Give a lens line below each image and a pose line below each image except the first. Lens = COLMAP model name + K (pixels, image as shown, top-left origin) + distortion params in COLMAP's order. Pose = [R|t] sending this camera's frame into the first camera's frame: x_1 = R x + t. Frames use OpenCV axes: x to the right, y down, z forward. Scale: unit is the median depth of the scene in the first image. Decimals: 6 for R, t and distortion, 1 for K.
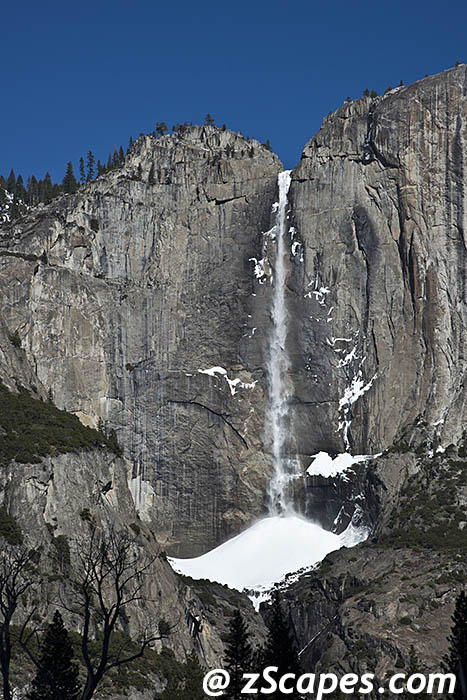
lens RADIAL K [[2254.7, 0, 235.9], [0, 2254.7, 349.6], [0, 0, 1]] dist [1.213897, 0.000000]
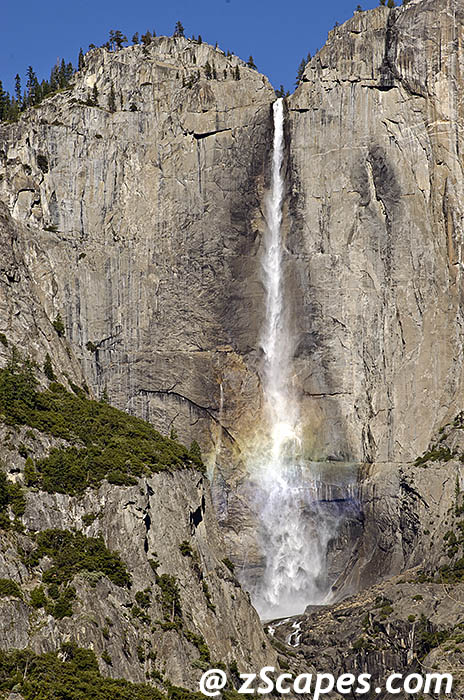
lens RADIAL K [[2998.3, 0, 231.2], [0, 2998.3, 351.8], [0, 0, 1]] dist [0.963765, 0.000000]
pose [[0.996063, 0.015163, 0.087345, -0.087878], [-0.016980, 0.999654, 0.020103, -0.011900], [-0.087010, -0.021507, 0.995975, -0.041434]]
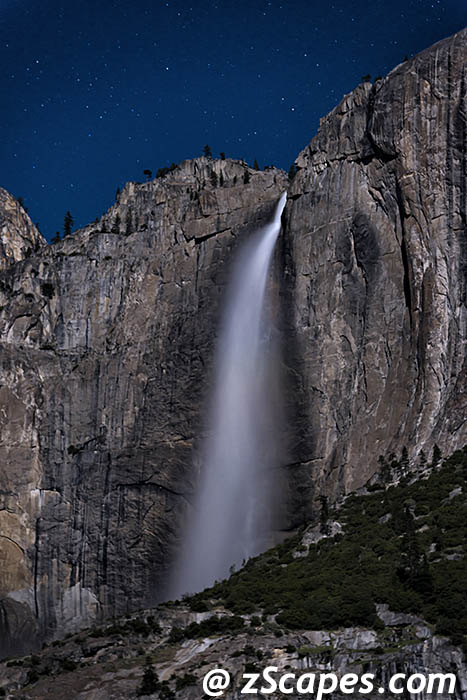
lens RADIAL K [[2126.3, 0, 232.2], [0, 2126.3, 349.4], [0, 0, 1]] dist [0.521582, 0.000000]
pose [[0.919925, -0.153529, -0.360787, 0.278646], [0.108396, 0.983872, -0.142292, 0.084999], [0.376814, 0.091790, 0.921730, 0.313489]]
